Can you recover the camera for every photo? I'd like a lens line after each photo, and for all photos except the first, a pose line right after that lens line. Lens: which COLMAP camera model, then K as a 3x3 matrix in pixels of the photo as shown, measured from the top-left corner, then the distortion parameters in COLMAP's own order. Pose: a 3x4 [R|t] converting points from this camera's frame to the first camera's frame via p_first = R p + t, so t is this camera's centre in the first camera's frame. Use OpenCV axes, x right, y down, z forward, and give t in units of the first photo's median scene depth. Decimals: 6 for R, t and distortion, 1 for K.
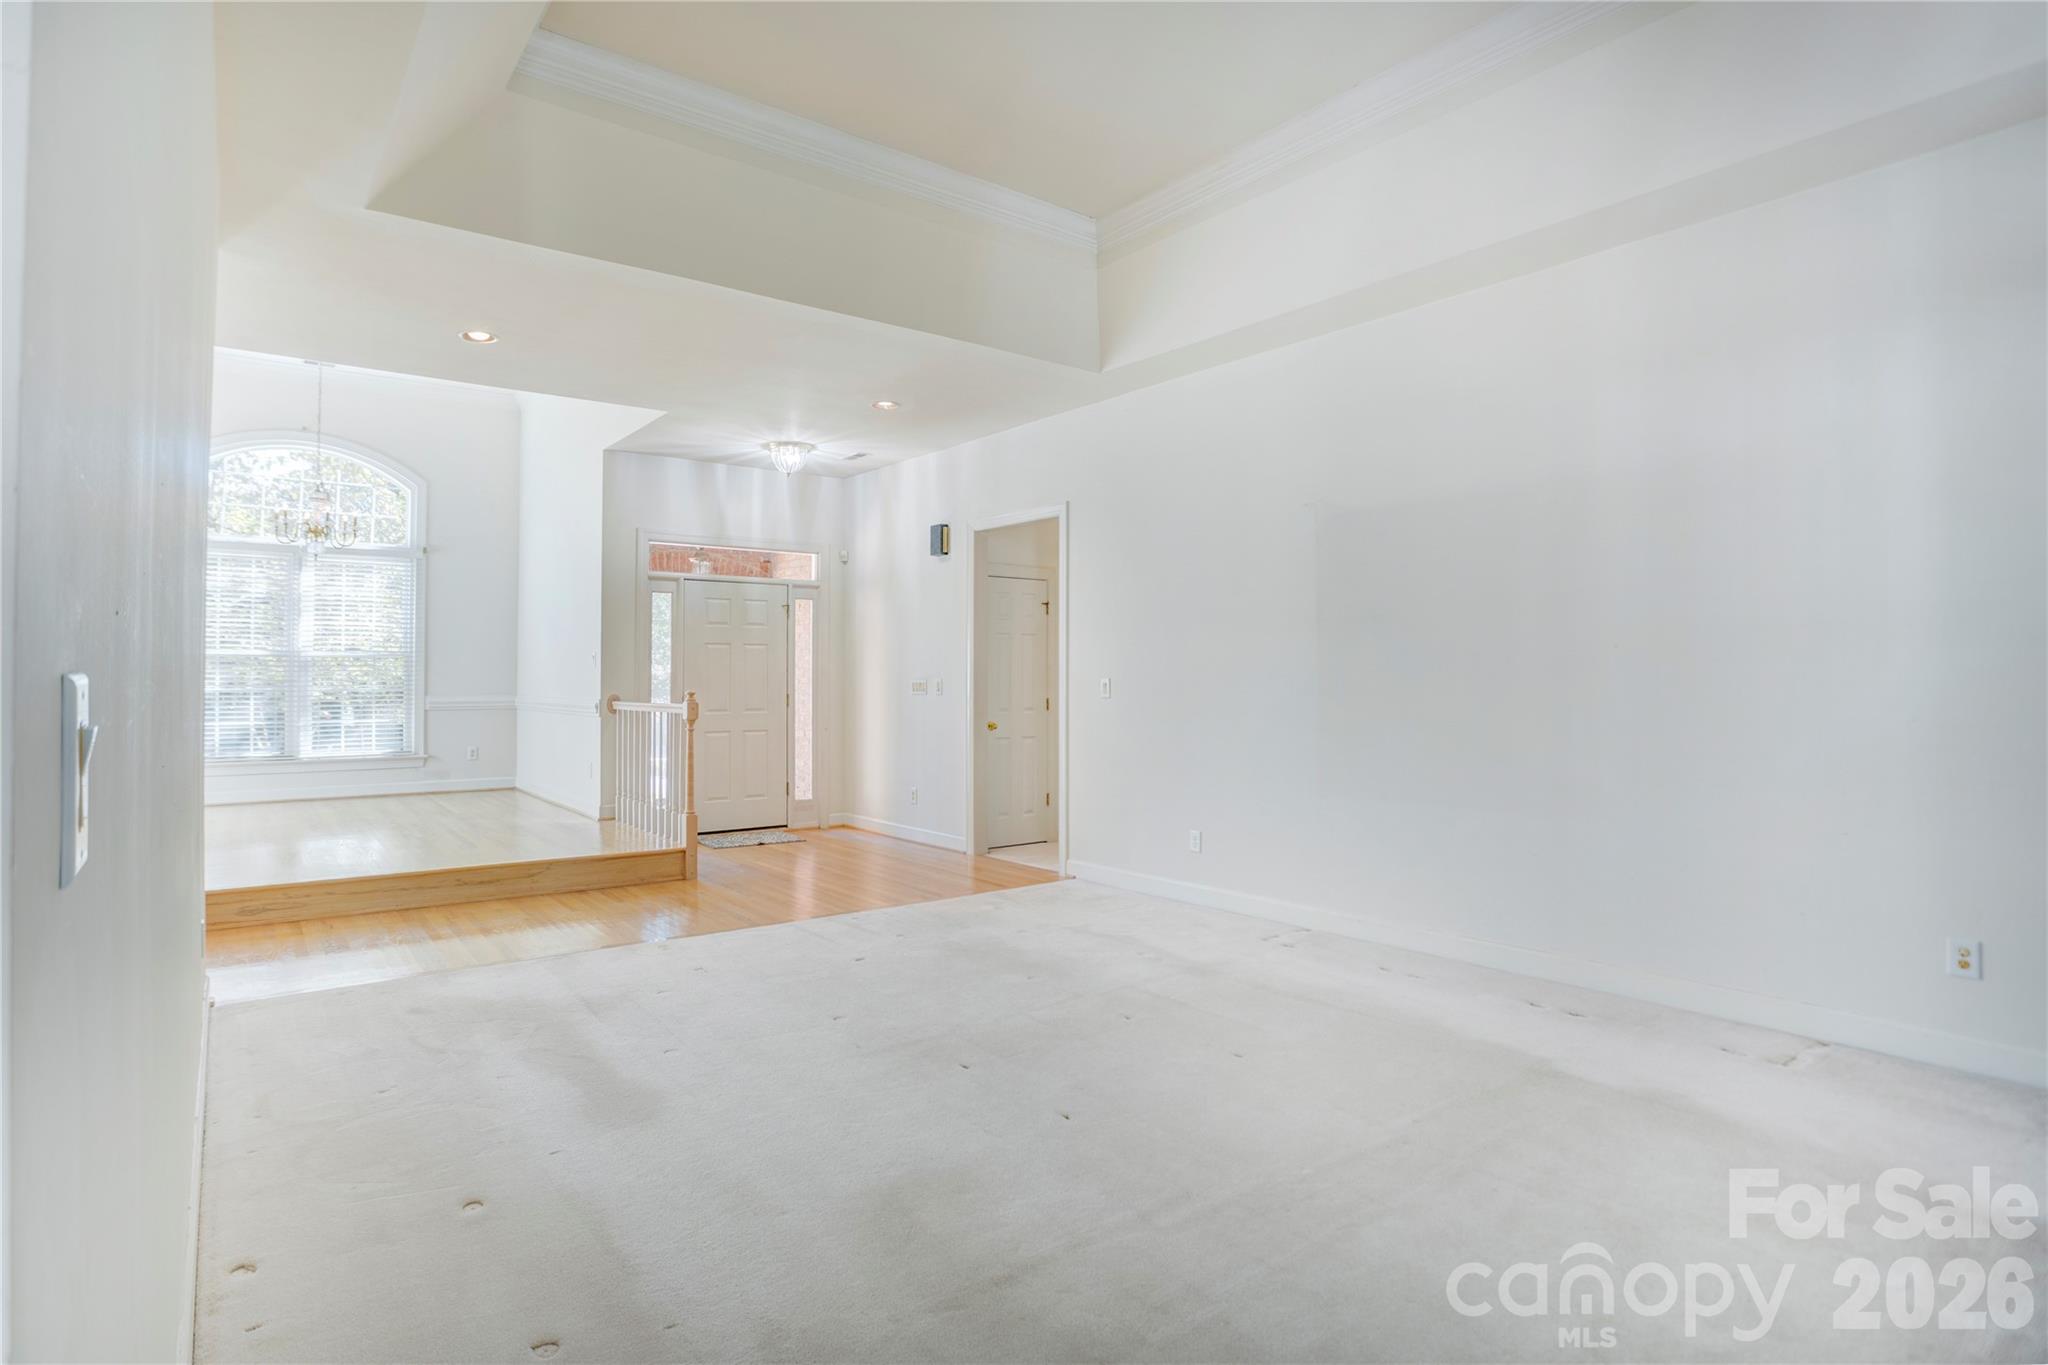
lens RADIAL K [[1100.7, 0, 1039.8], [0, 1100.7, 645.7], [0, 0, 1]] dist [-0.089603, 0.039803]
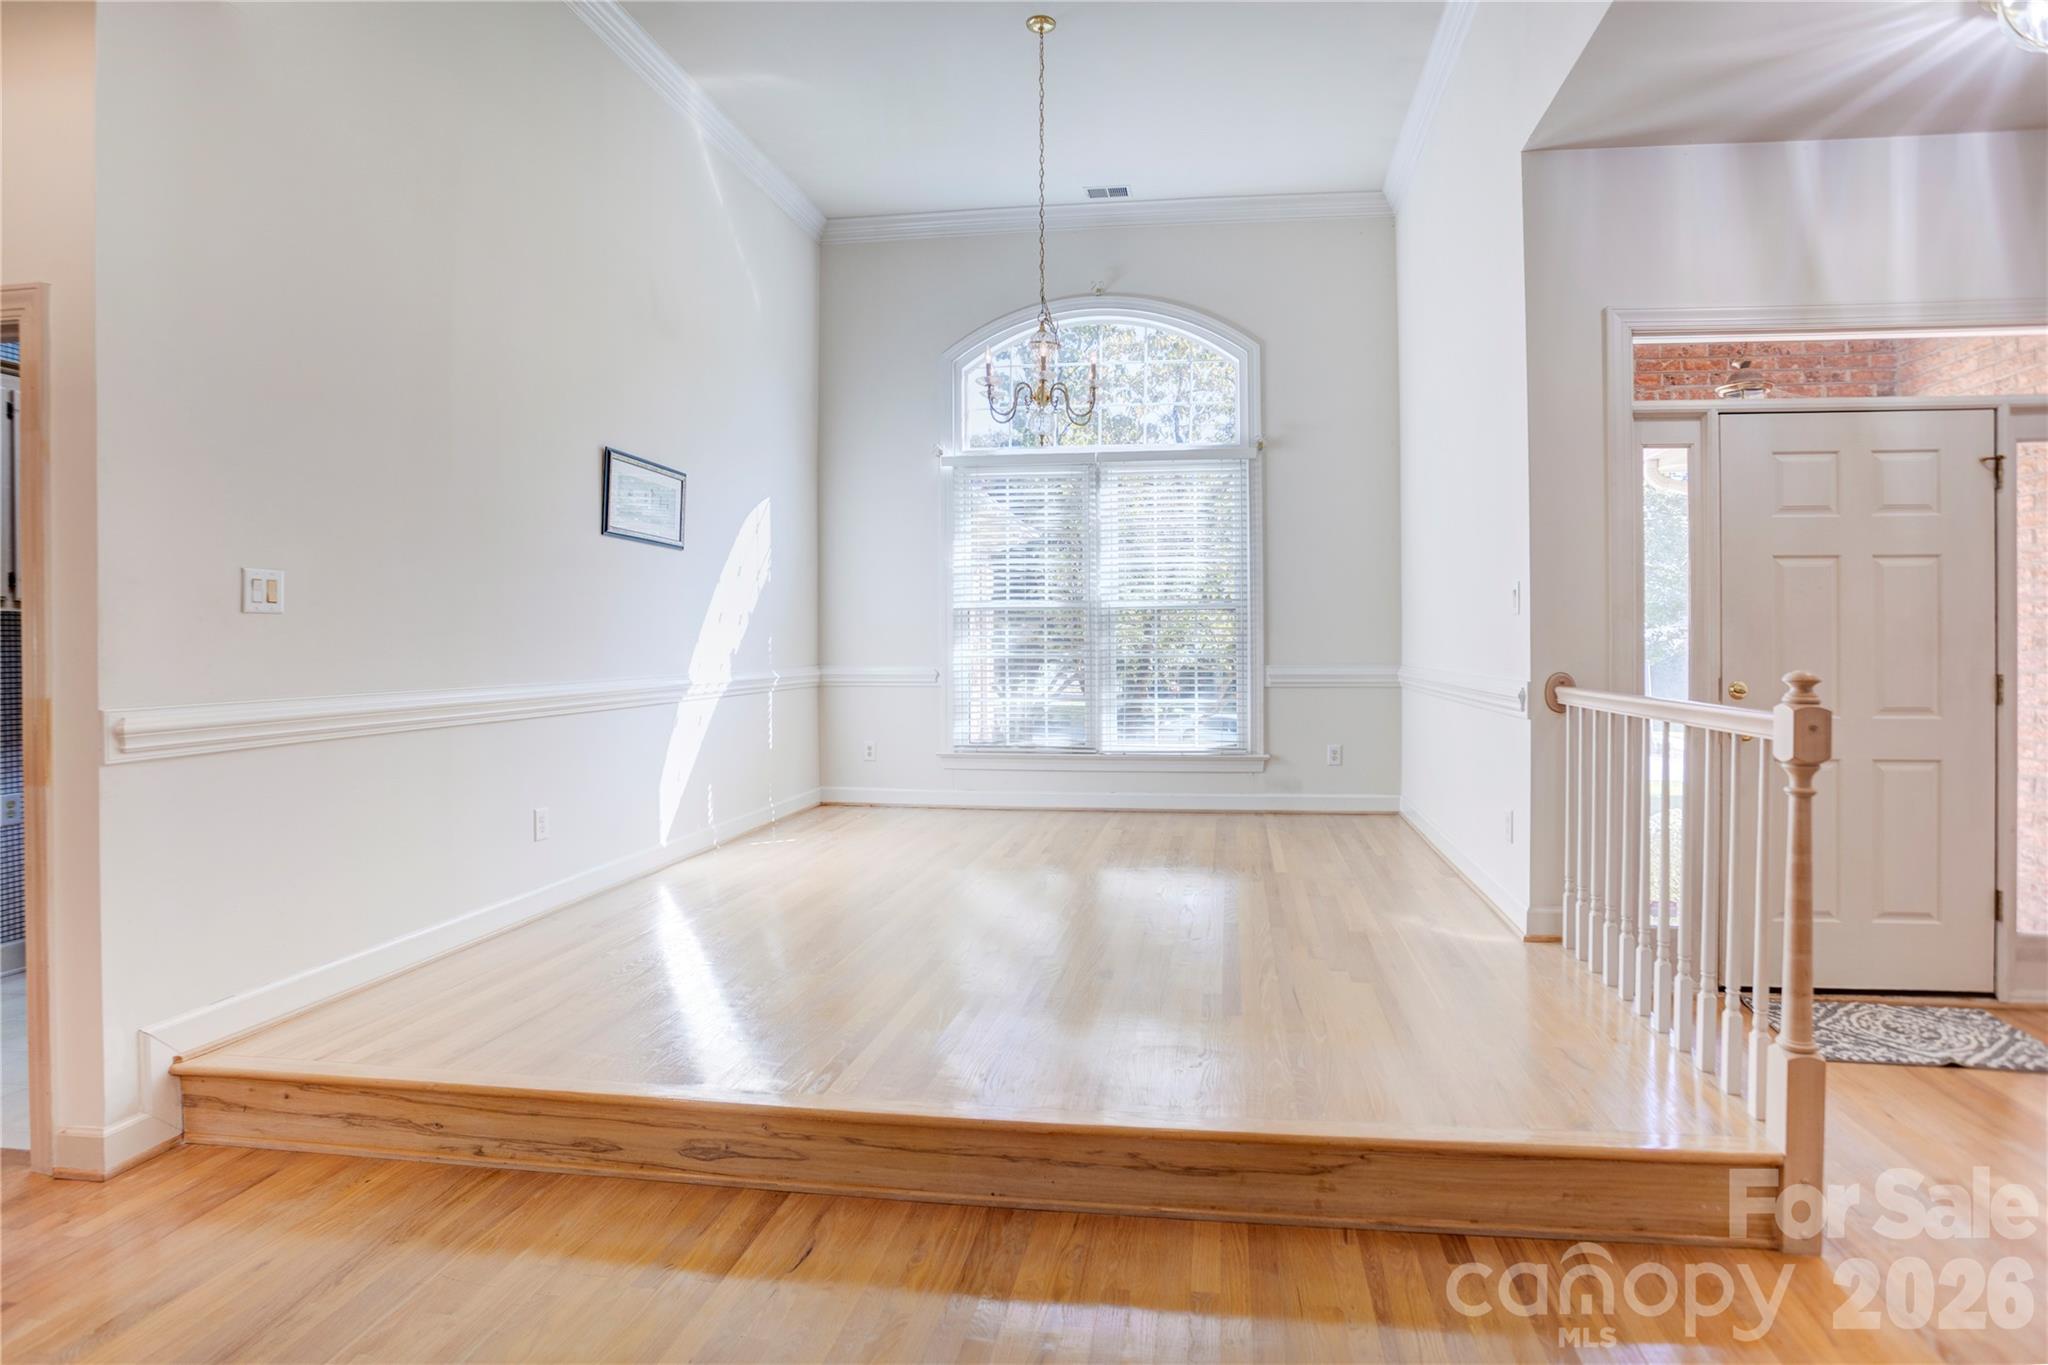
lens RADIAL K [[1100.7, 0, 1039.8], [0, 1100.7, 645.7], [0, 0, 1]] dist [-0.089603, 0.039803]
pose [[0.681271, 0.003878, -0.732021, -0.189013], [0.020754, 0.999482, 0.024610, 0.016303], [0.731737, -0.031958, 0.680838, 0.481242]]
